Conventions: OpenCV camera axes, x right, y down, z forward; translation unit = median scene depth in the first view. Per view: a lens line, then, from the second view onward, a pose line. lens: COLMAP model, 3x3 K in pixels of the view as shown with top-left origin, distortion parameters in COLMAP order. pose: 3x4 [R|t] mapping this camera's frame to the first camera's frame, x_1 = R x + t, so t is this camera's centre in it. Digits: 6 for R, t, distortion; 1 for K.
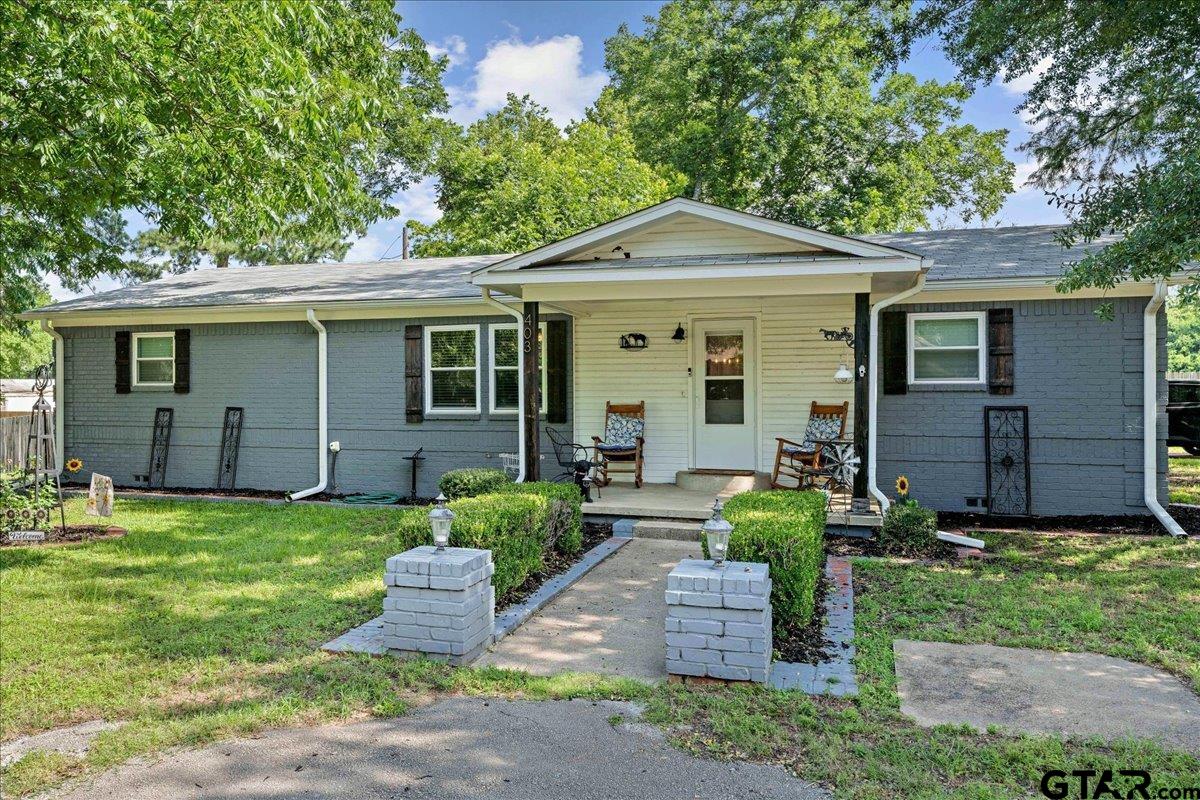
lens RADIAL K [[941.6, 0, 536.8], [0, 941.6, 382.1], [0, 0, 1]] dist [-0.008970, -0.002706]
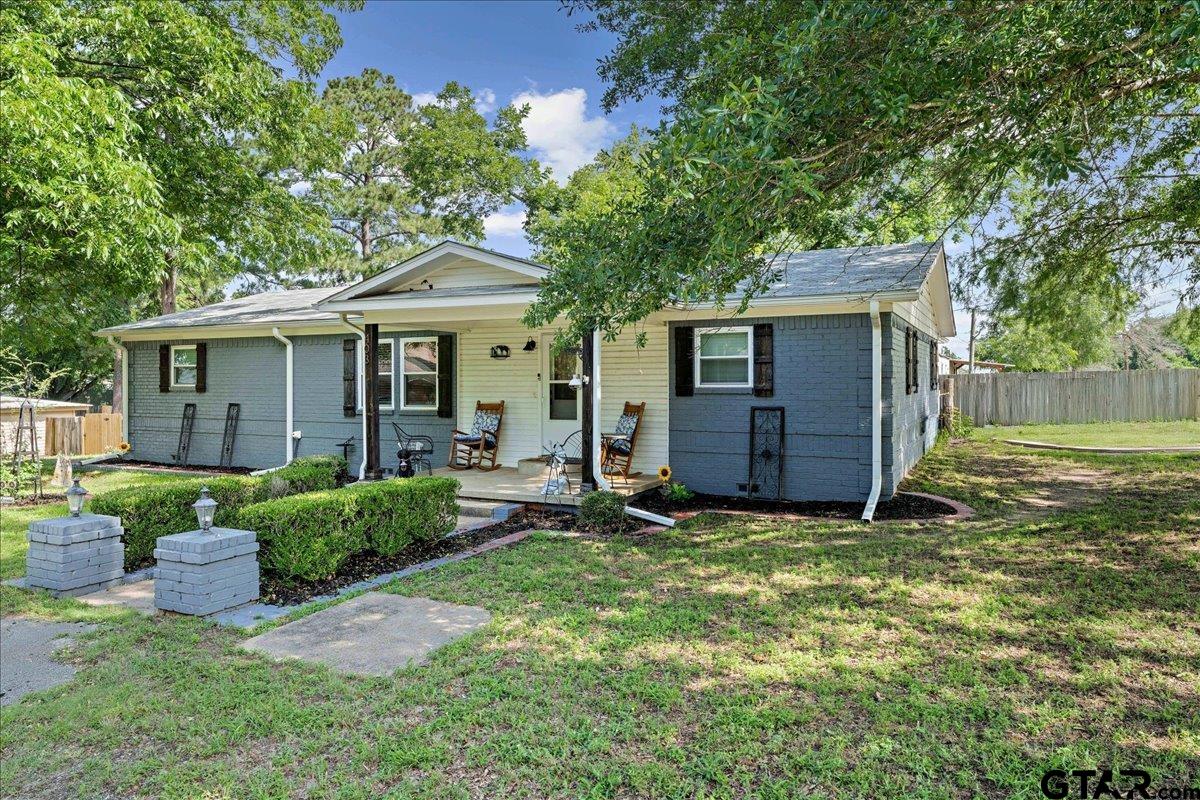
lens RADIAL K [[829.1, 0, 615.5], [0, 829.1, 380.2], [0, 0, 1]] dist [-0.001974, -0.000957]
pose [[0.988833, -0.001845, -0.149014, 0.424316], [0.003325, 0.999948, 0.009681, -0.016696], [0.148989, -0.010068, 0.988788, -0.048895]]
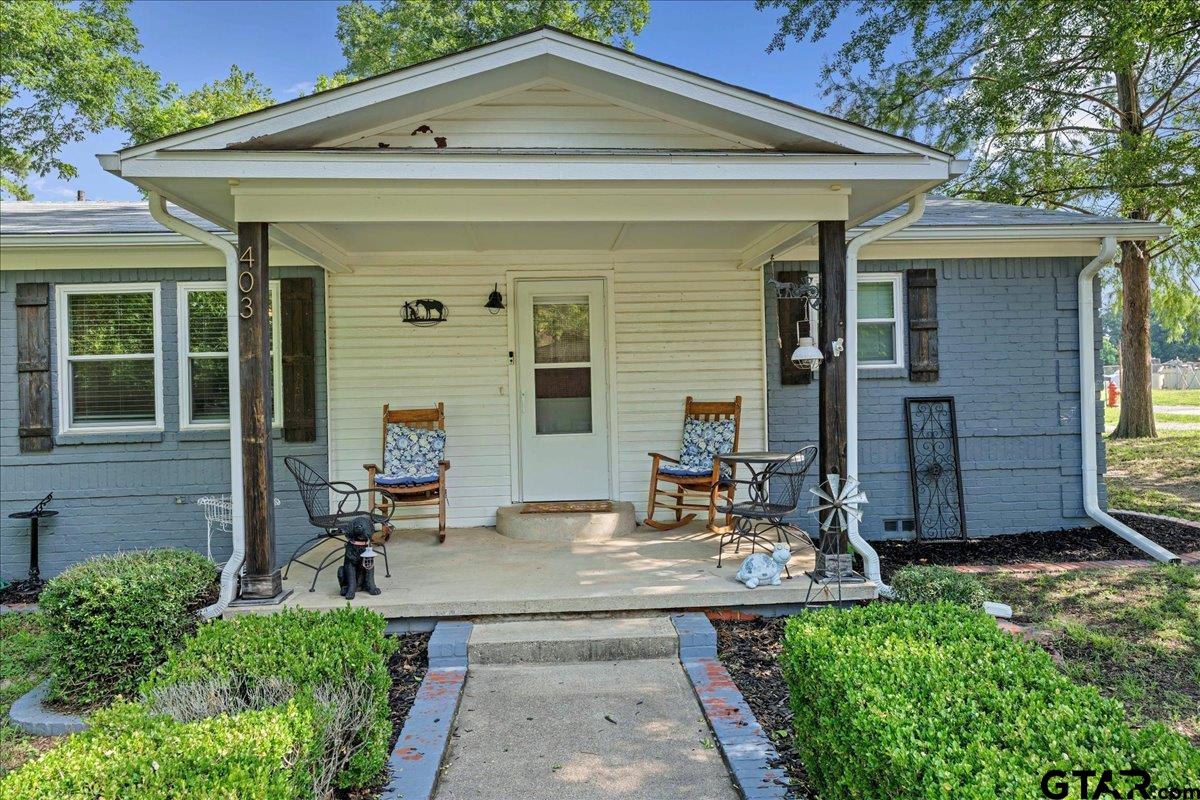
lens RADIAL K [[835.0, 0, 603.6], [0, 835.0, 367.6], [0, 0, 1]] dist [-0.004140, 0.001587]
pose [[0.924040, -0.012742, 0.382082, -0.003539], [0.017704, 0.999798, -0.009475, 0.003138], [-0.381885, 0.015519, 0.924080, 0.431601]]
